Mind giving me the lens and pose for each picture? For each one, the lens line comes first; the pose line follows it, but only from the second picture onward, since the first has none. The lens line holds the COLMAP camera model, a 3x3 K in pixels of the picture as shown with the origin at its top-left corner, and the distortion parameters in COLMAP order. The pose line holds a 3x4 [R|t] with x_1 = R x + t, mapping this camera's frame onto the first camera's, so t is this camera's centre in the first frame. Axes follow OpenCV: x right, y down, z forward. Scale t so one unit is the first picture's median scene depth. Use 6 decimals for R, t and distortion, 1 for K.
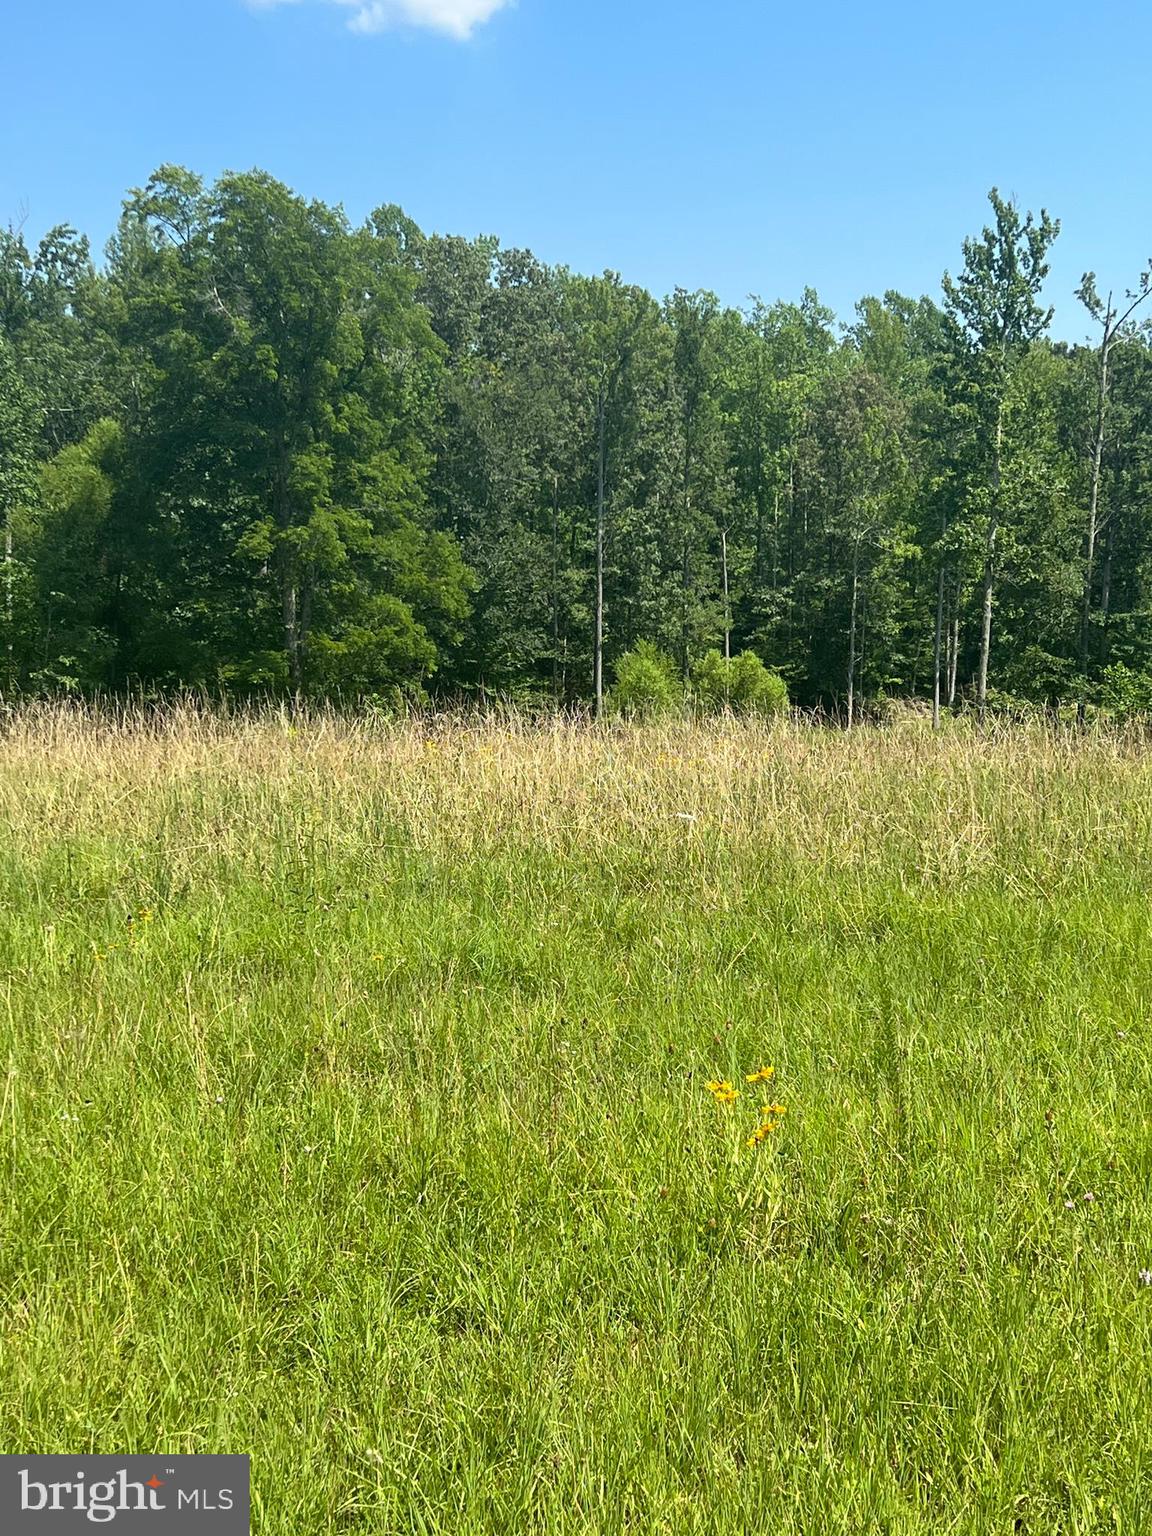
lens RADIAL K [[2064.4, 0, 592.2], [0, 2064.4, 792.8], [0, 0, 1]] dist [0.077592, 0.000000]
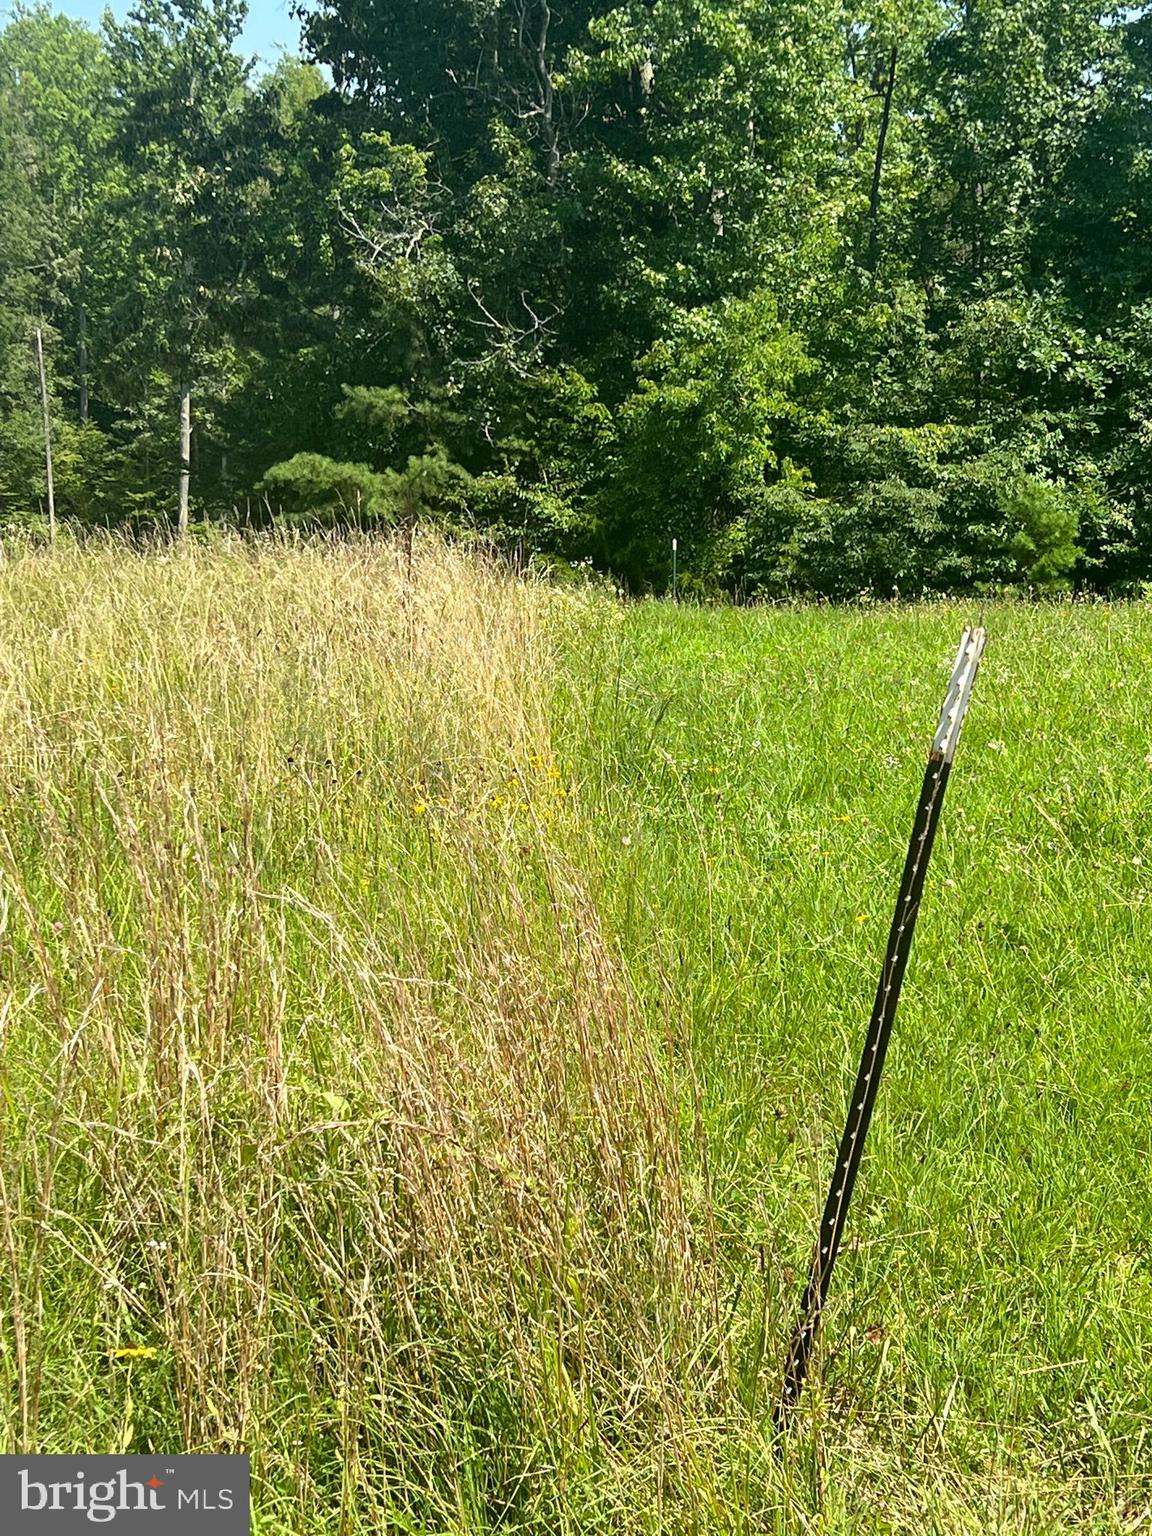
lens RADIAL K [[2362.3, 0, 576.5], [0, 2362.3, 768.5], [0, 0, 1]] dist [0.107269, 0.000000]
pose [[0.998361, -0.005347, 0.056980, 0.293207], [0.002298, 0.998568, 0.053441, -0.000665], [-0.057184, -0.053223, 0.996944, 0.032653]]
